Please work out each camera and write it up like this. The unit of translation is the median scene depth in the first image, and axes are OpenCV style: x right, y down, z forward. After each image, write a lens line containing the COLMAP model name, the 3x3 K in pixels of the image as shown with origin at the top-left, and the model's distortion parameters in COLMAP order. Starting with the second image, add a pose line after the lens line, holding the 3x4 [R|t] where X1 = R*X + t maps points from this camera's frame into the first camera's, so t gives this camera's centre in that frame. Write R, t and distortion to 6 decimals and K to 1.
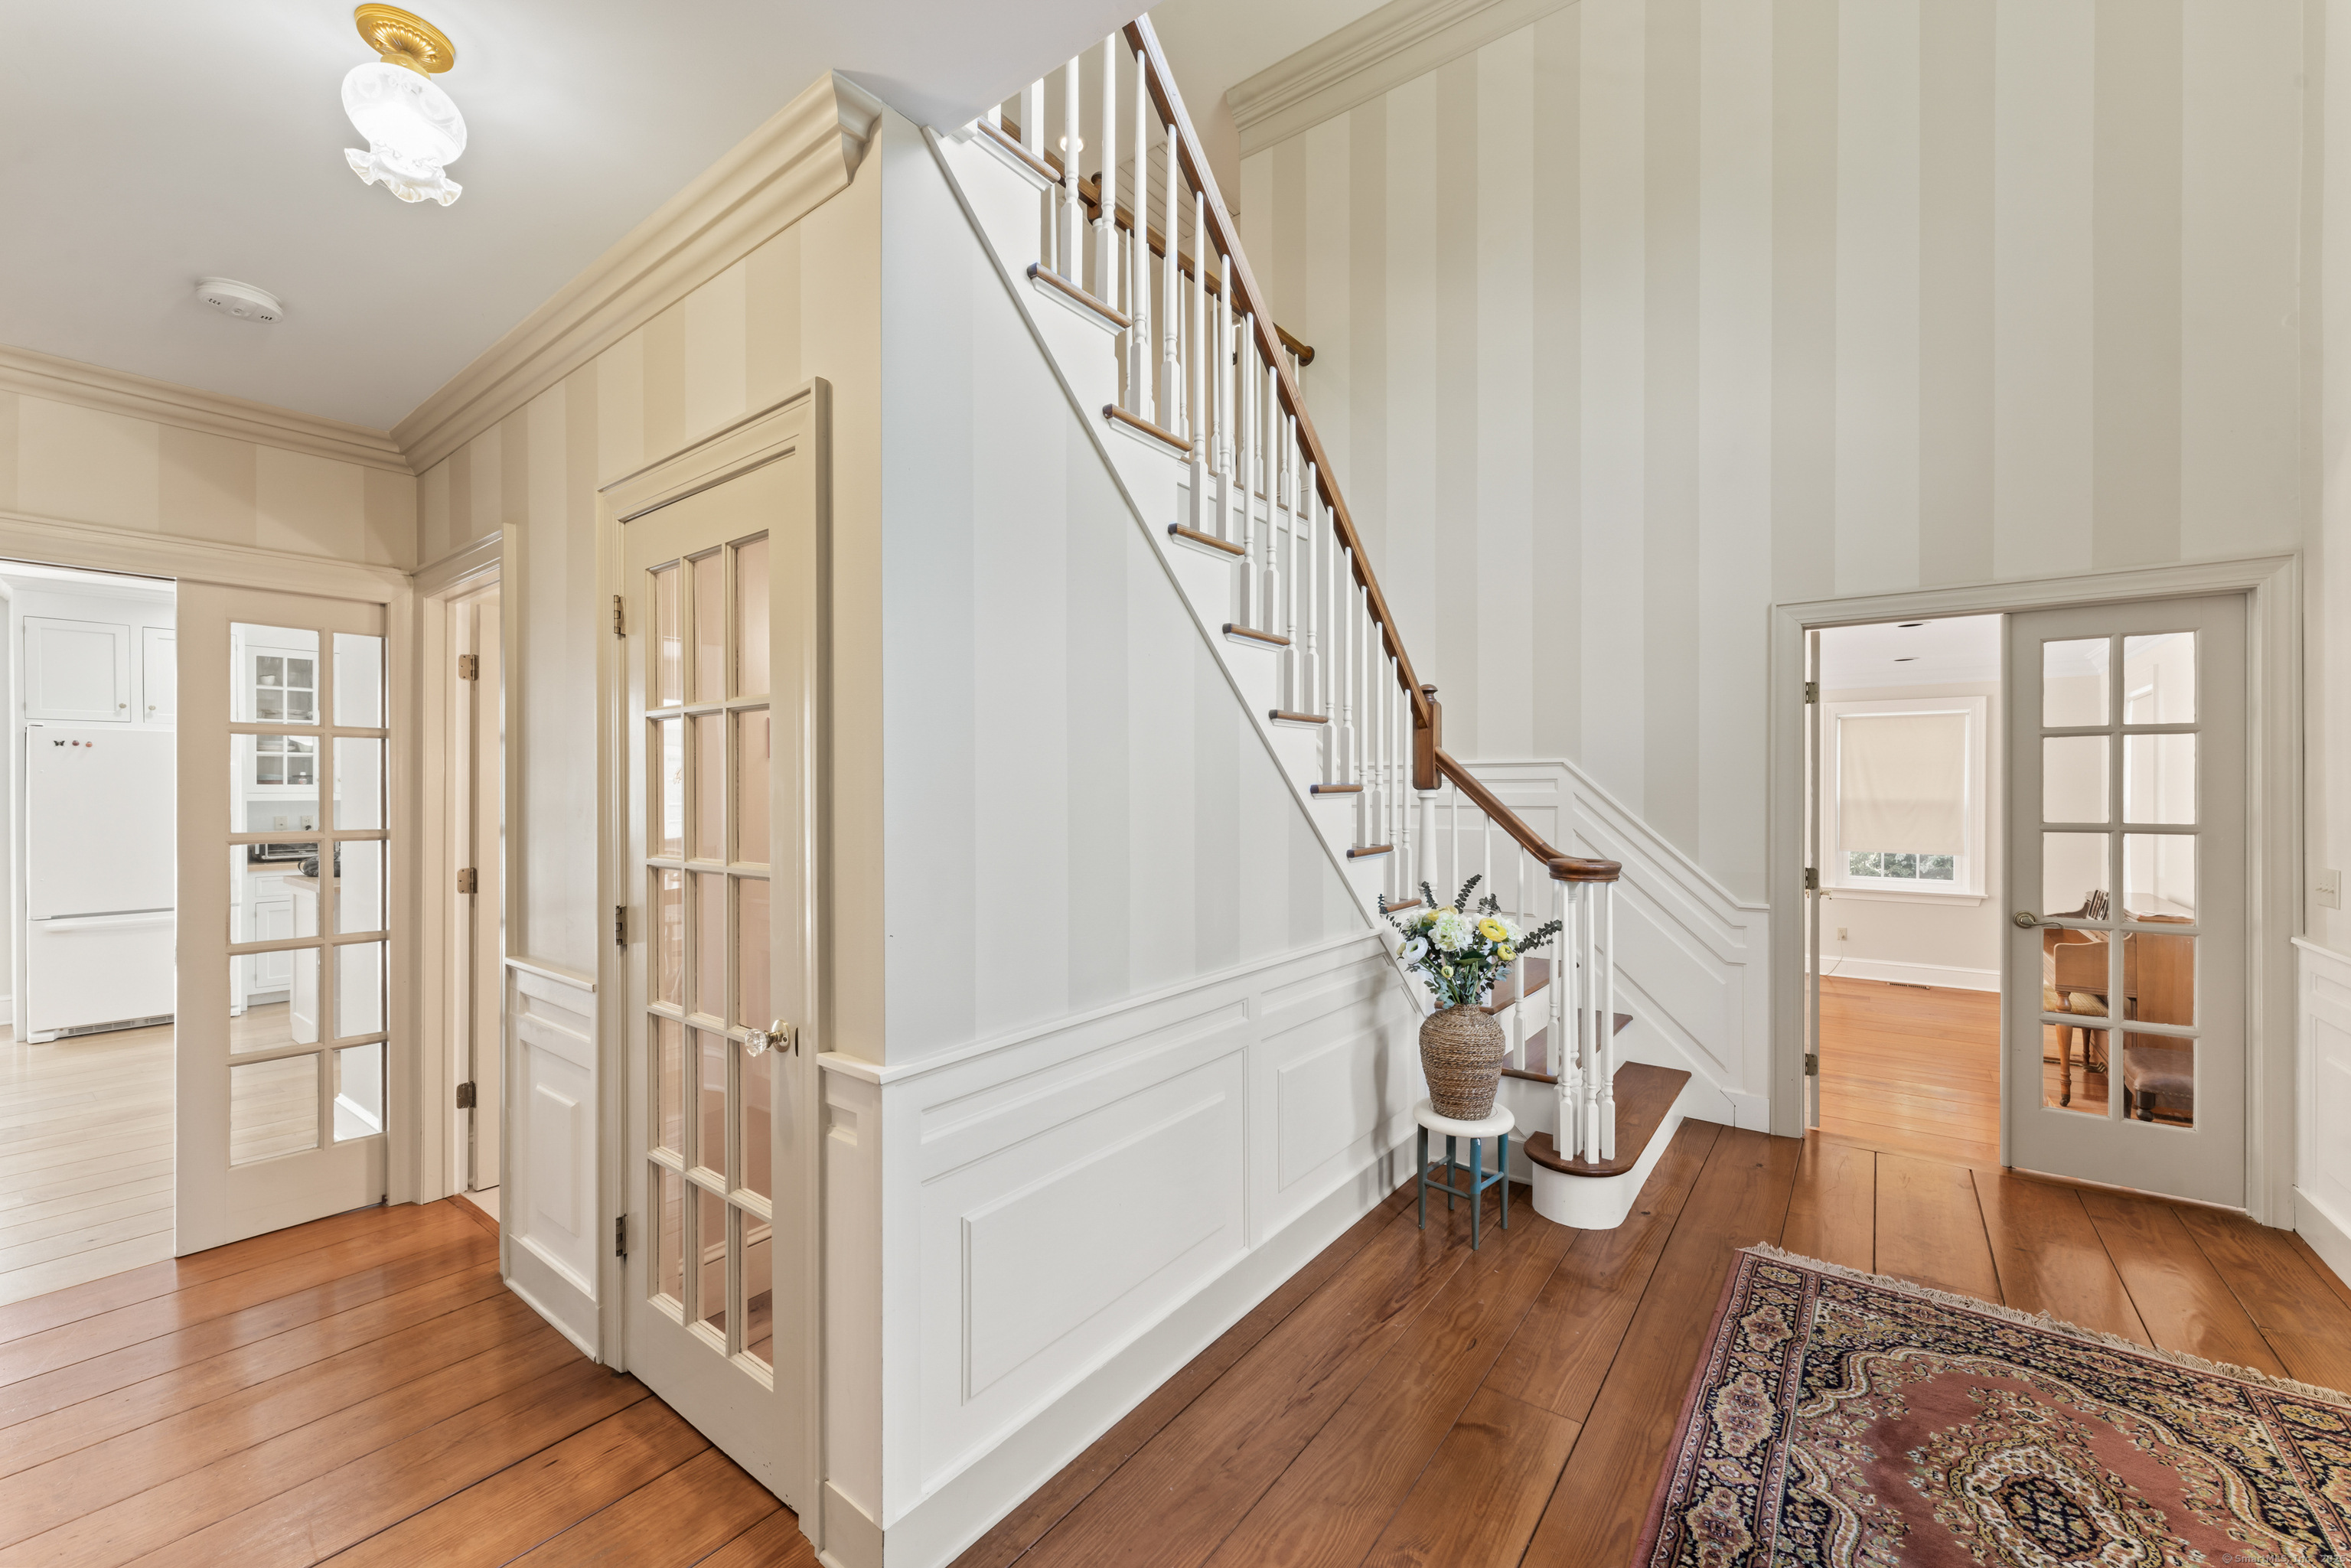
lens RADIAL K [[945.8, 0, 1184.6], [0, 945.8, 785.2], [0, 0, 1]] dist [-0.004212, 0.000178]
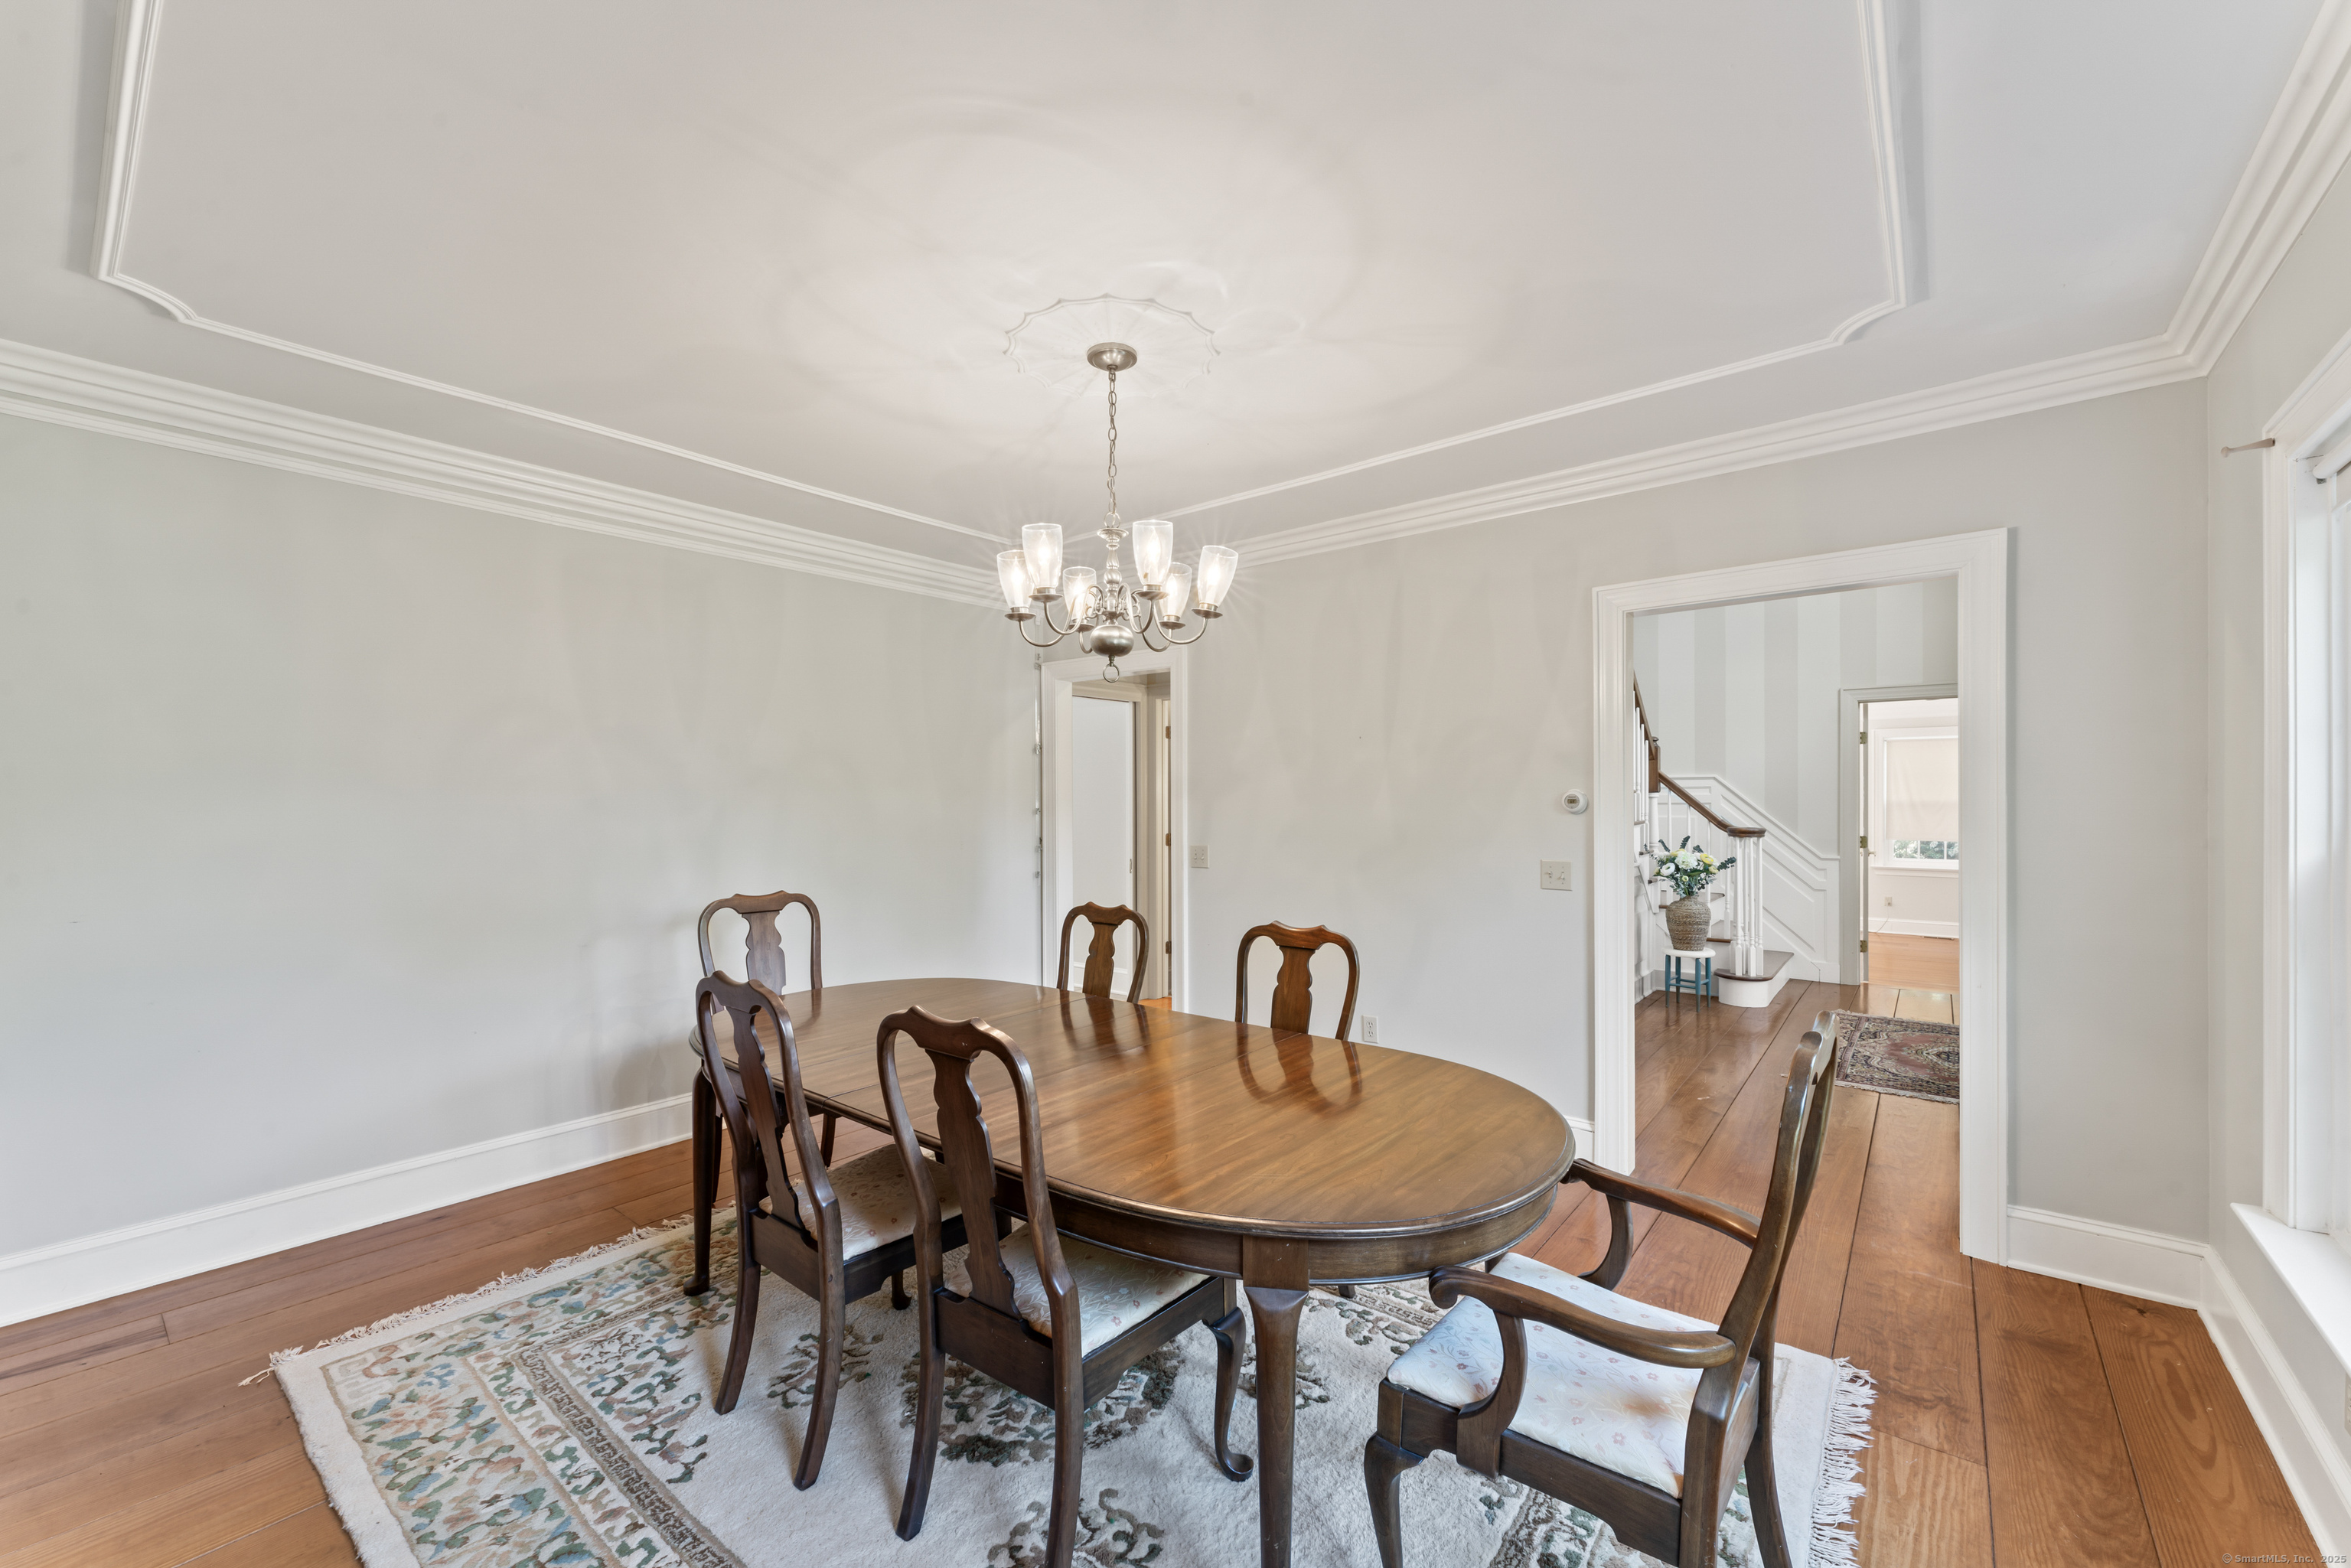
lens RADIAL K [[945.8, 0, 1177.5], [0, 945.8, 787.7], [0, 0, 1]] dist [-0.004212, 0.000178]
pose [[0.999118, 0.000350, -0.041991, -0.664604], [-0.000451, 0.999997, -0.002392, 0.000777], [0.041990, 0.002409, 0.999115, -0.998816]]
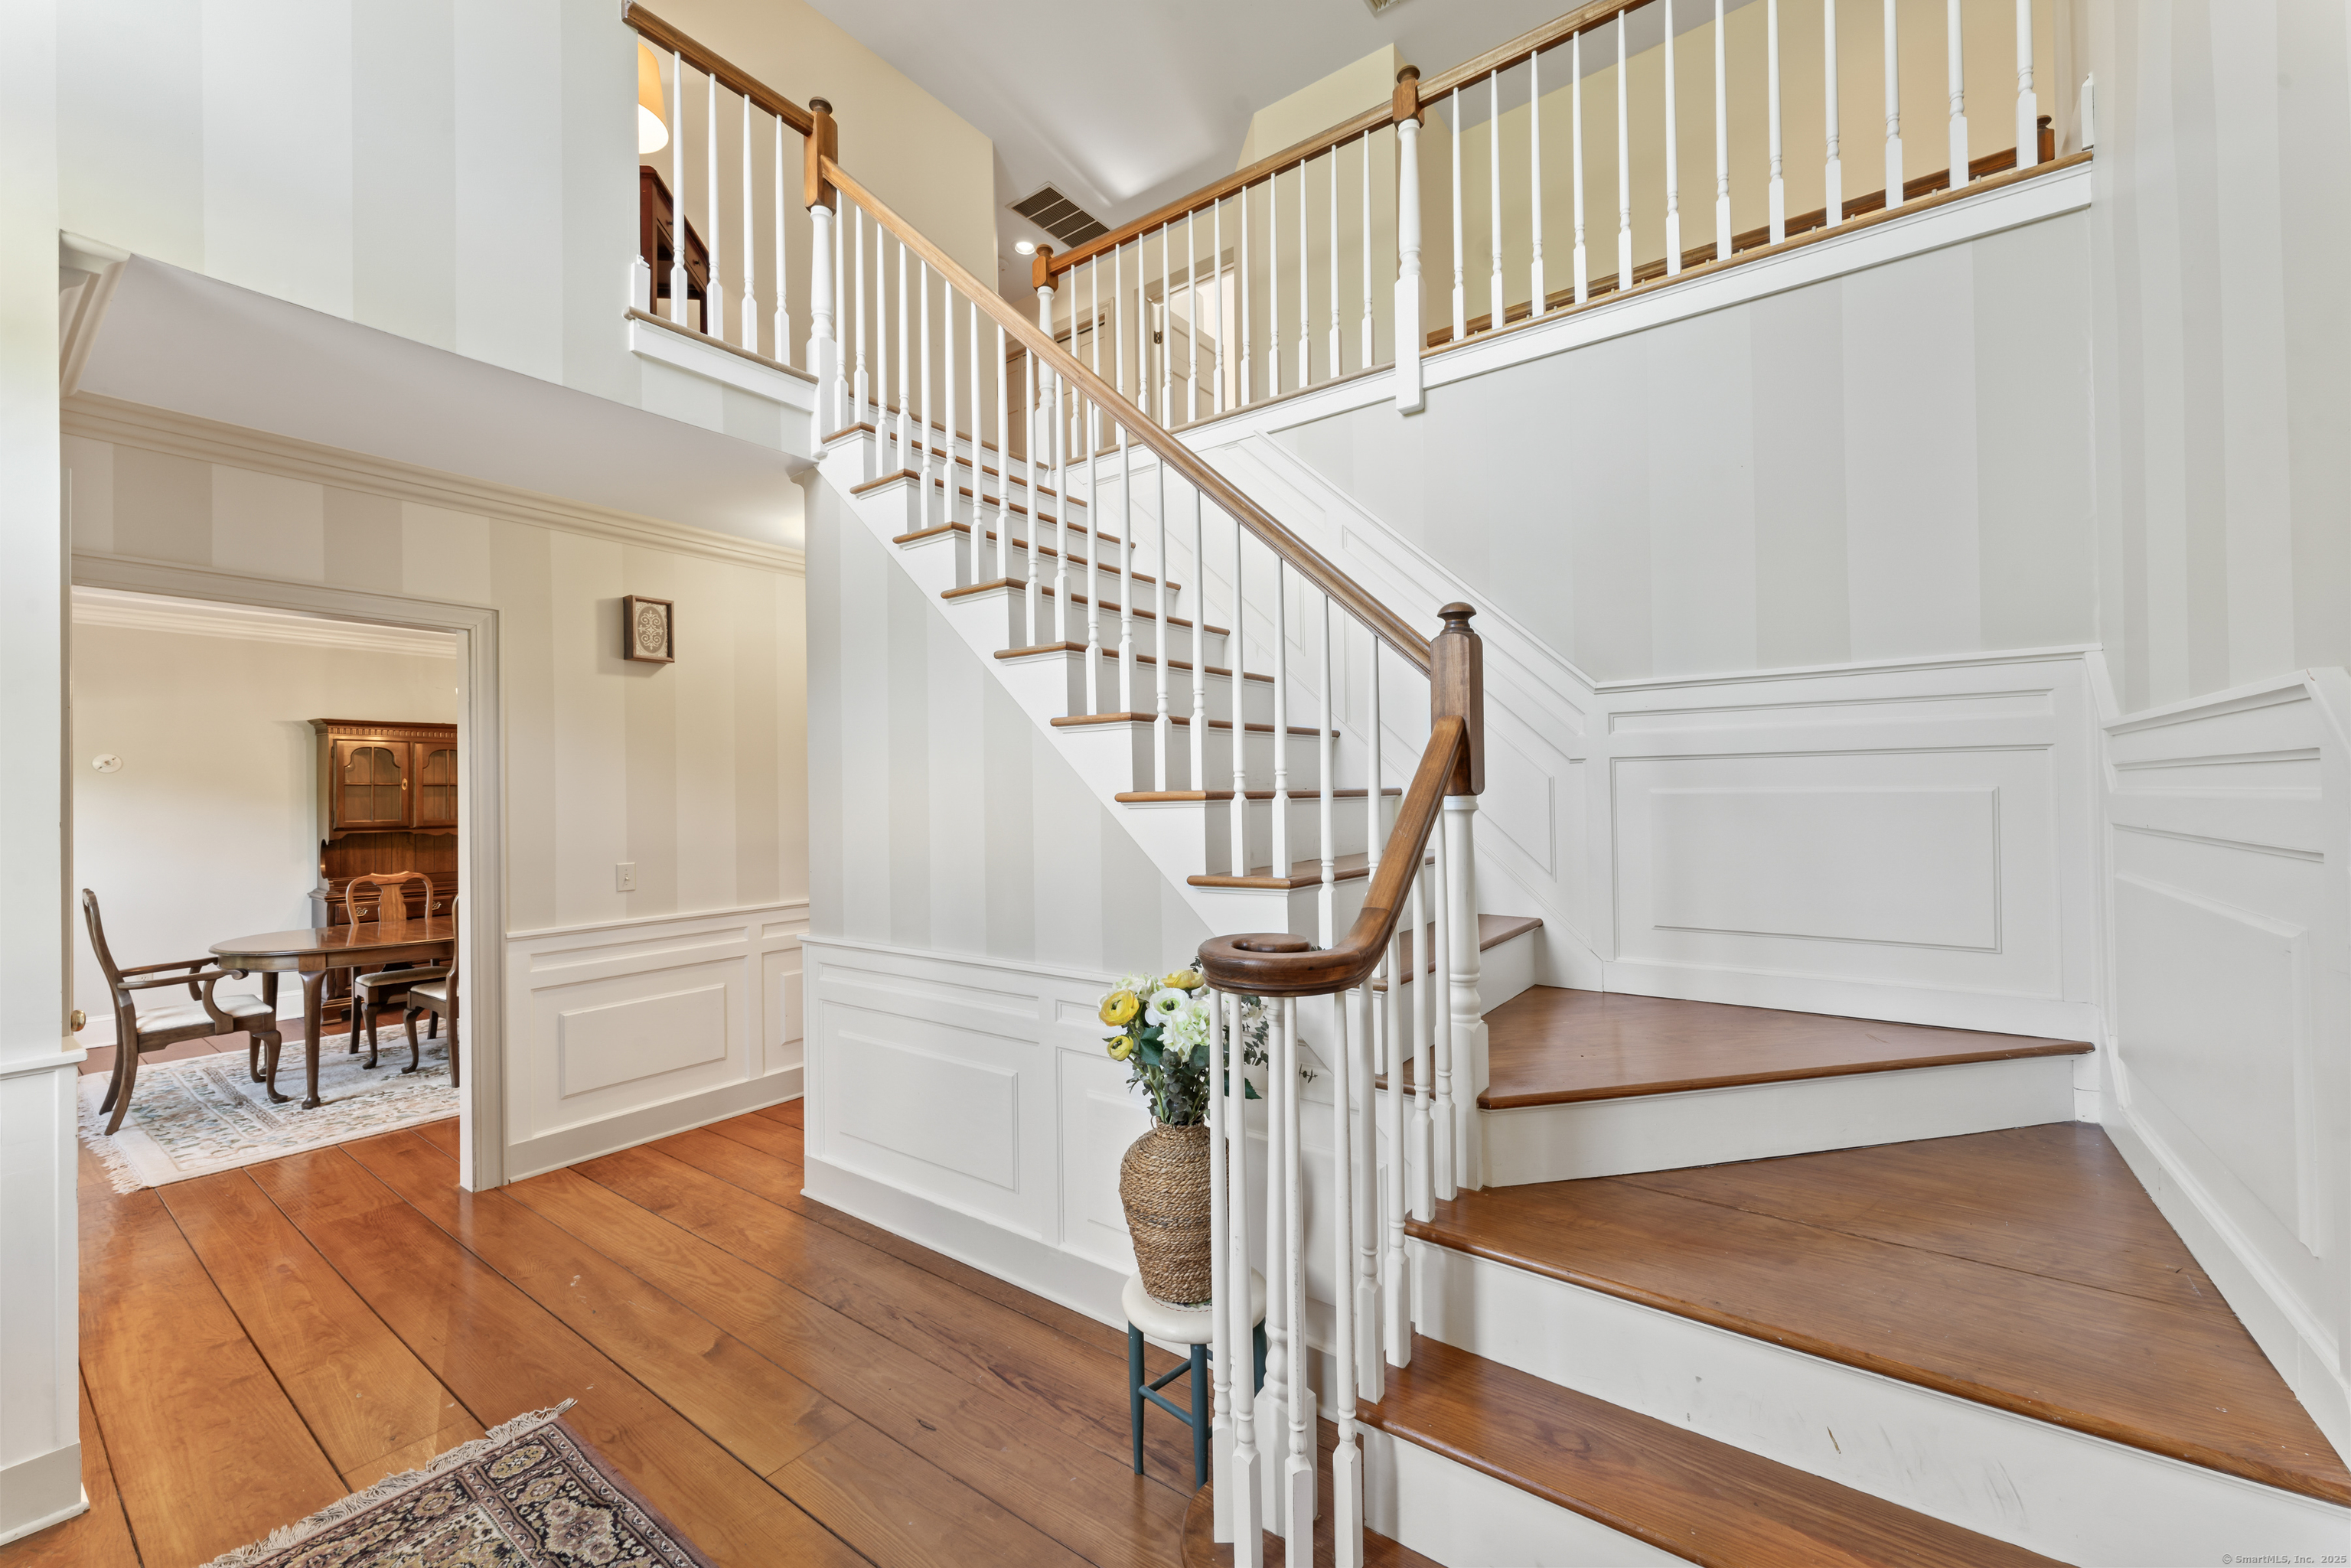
lens RADIAL K [[945.8, 0, 1190.7], [0, 945.8, 792.1], [0, 0, 1]] dist [-0.004212, 0.000178]
pose [[0.005018, 0.000929, -0.999987, 1.279752], [0.011154, 0.999937, 0.000985, -0.002251], [0.999925, -0.011159, 0.005008, 1.341323]]
